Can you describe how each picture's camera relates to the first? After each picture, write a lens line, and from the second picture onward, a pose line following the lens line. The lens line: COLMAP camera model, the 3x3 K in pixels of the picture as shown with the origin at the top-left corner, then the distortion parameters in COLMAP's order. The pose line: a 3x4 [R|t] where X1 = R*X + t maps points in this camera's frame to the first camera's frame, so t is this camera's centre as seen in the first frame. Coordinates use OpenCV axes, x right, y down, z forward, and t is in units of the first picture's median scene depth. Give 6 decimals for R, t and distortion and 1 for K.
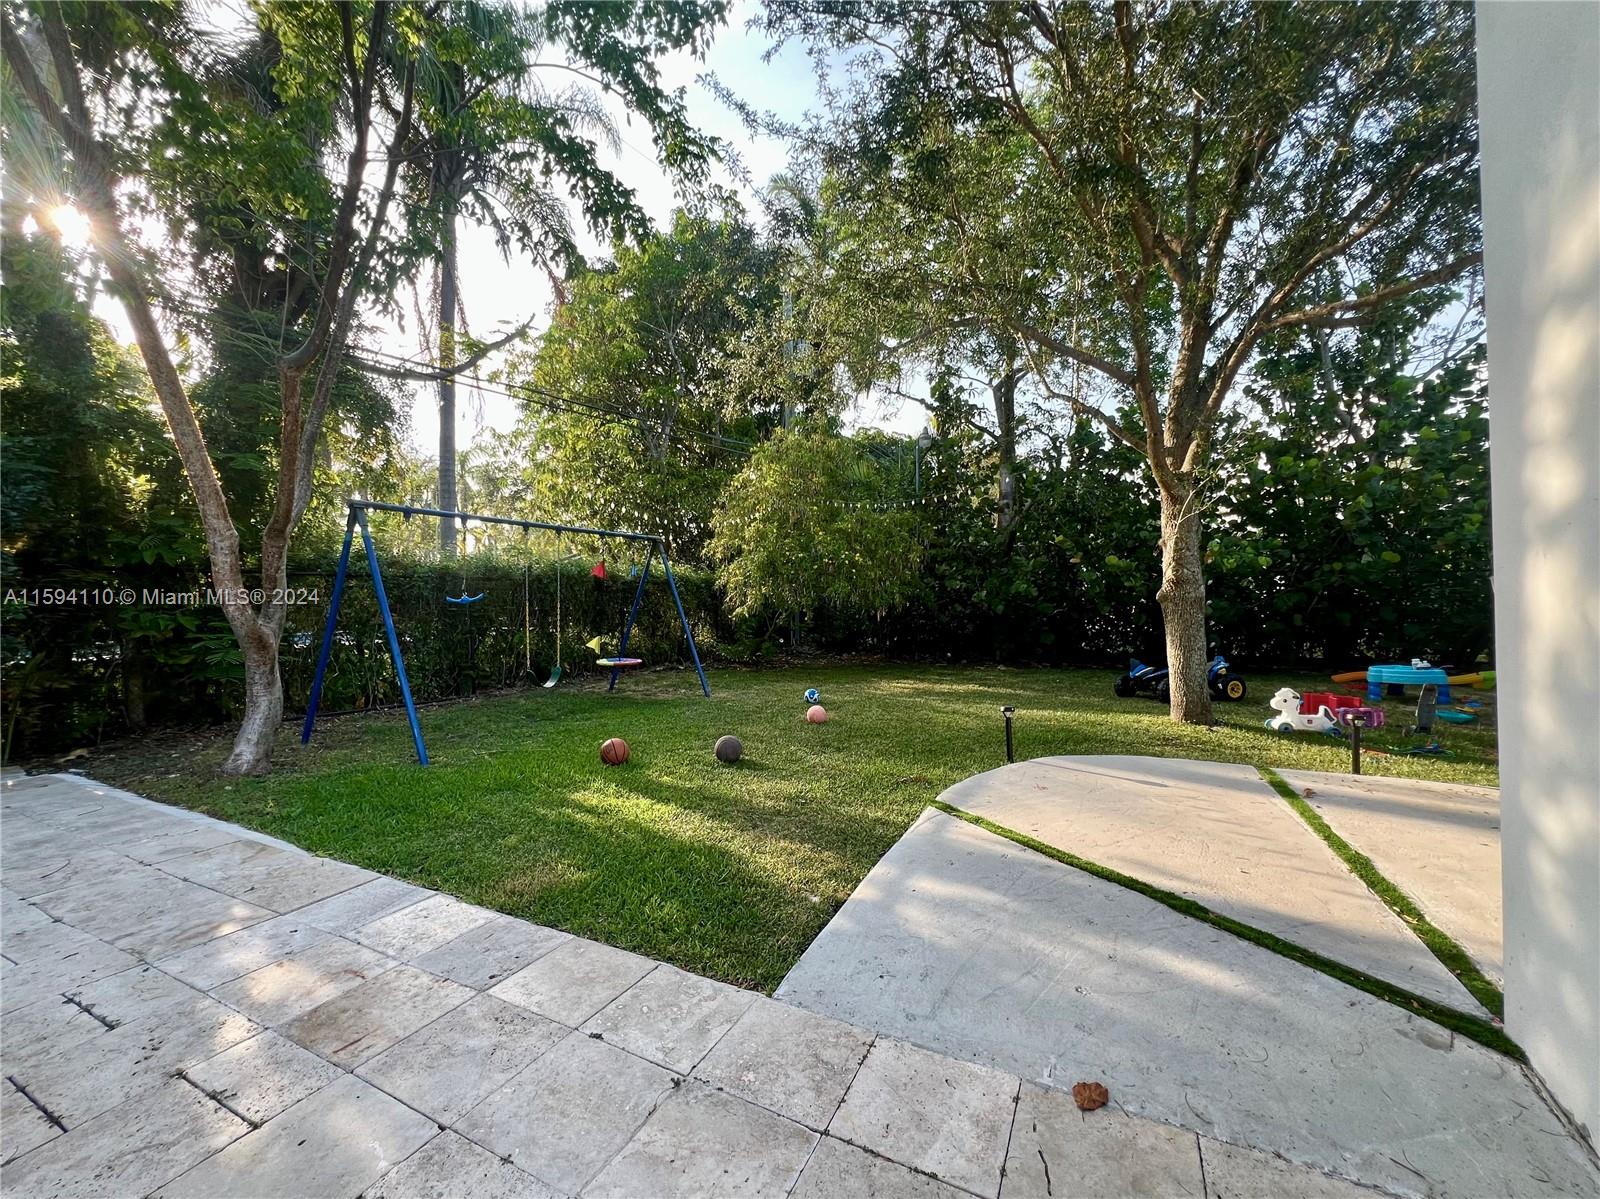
lens RADIAL K [[639.6, 0, 800.0], [0, 639.6, 599.5], [0, 0, 1]] dist [-0.000384, -0.000068]
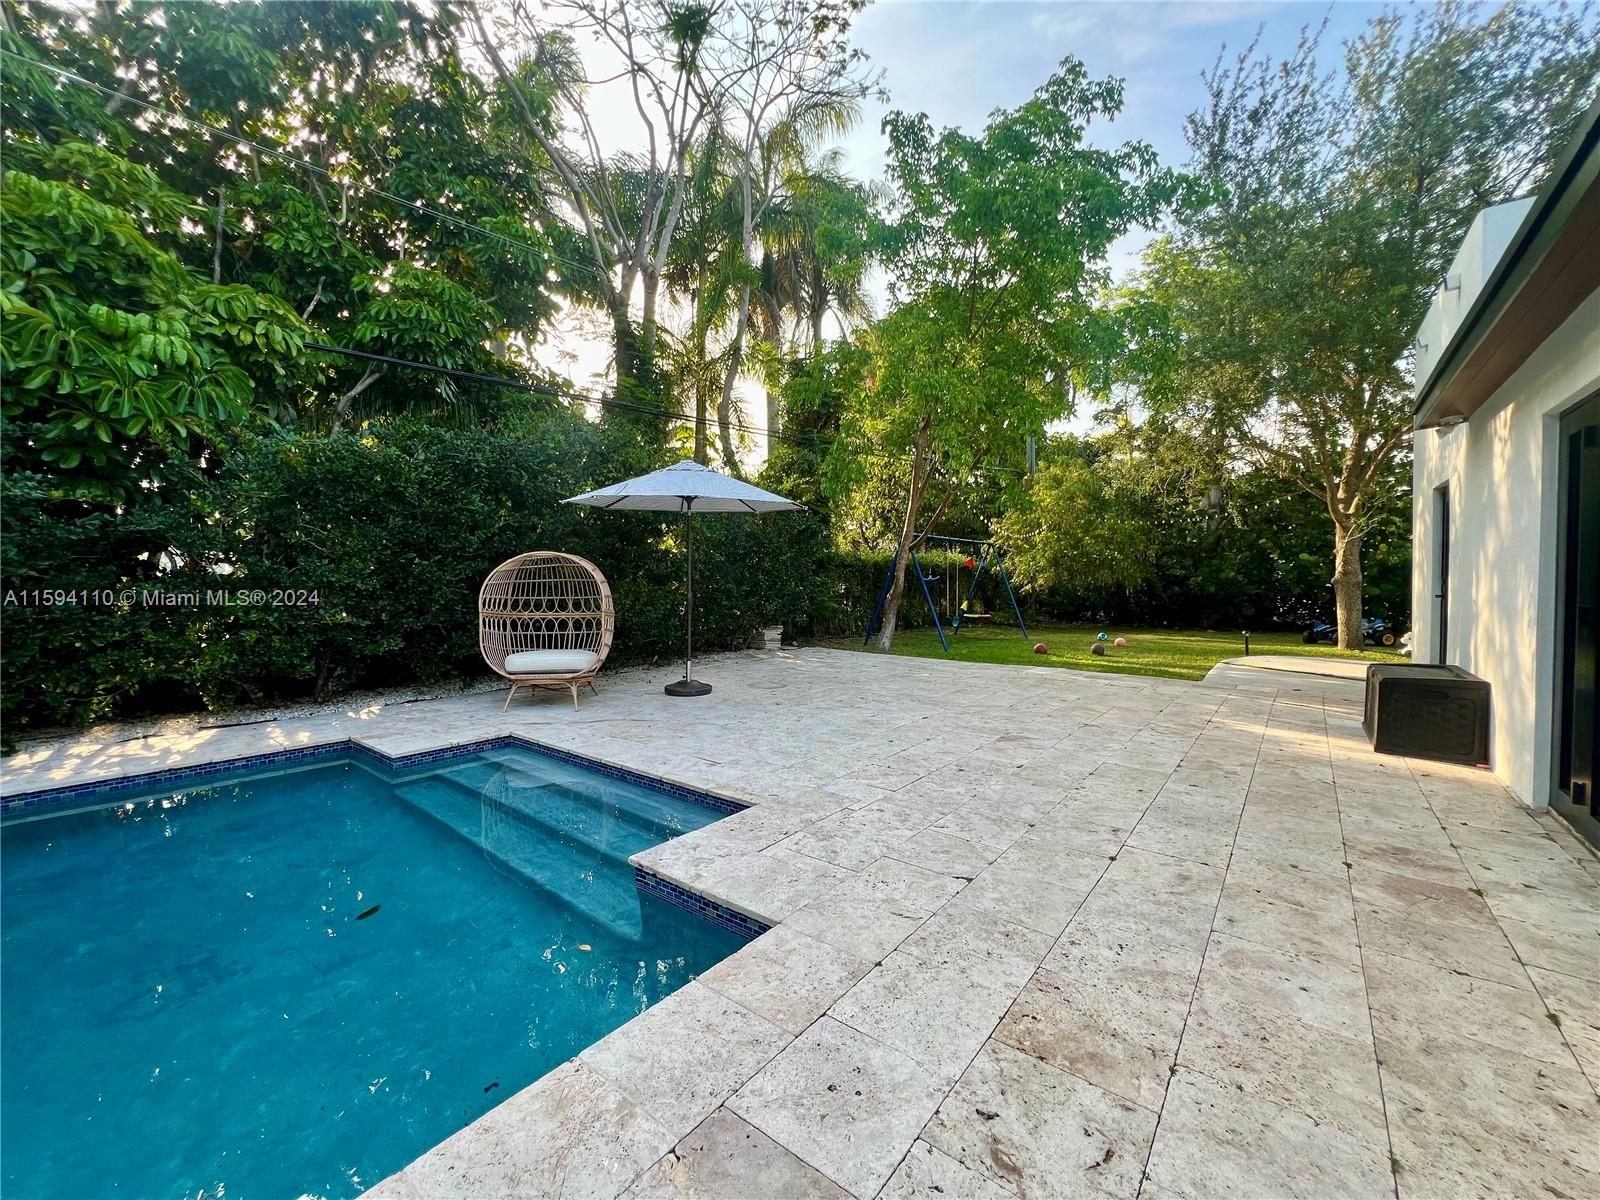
lens RADIAL K [[646.8, 0, 800.0], [0, 646.8, 600.0], [0, 0, 1]] dist [-0.000761, 0.000011]
pose [[0.981861, 0.018046, -0.188739, -0.531270], [-0.013019, 0.999528, 0.027842, 0.016783], [0.189152, -0.024879, 0.981632, -1.004156]]
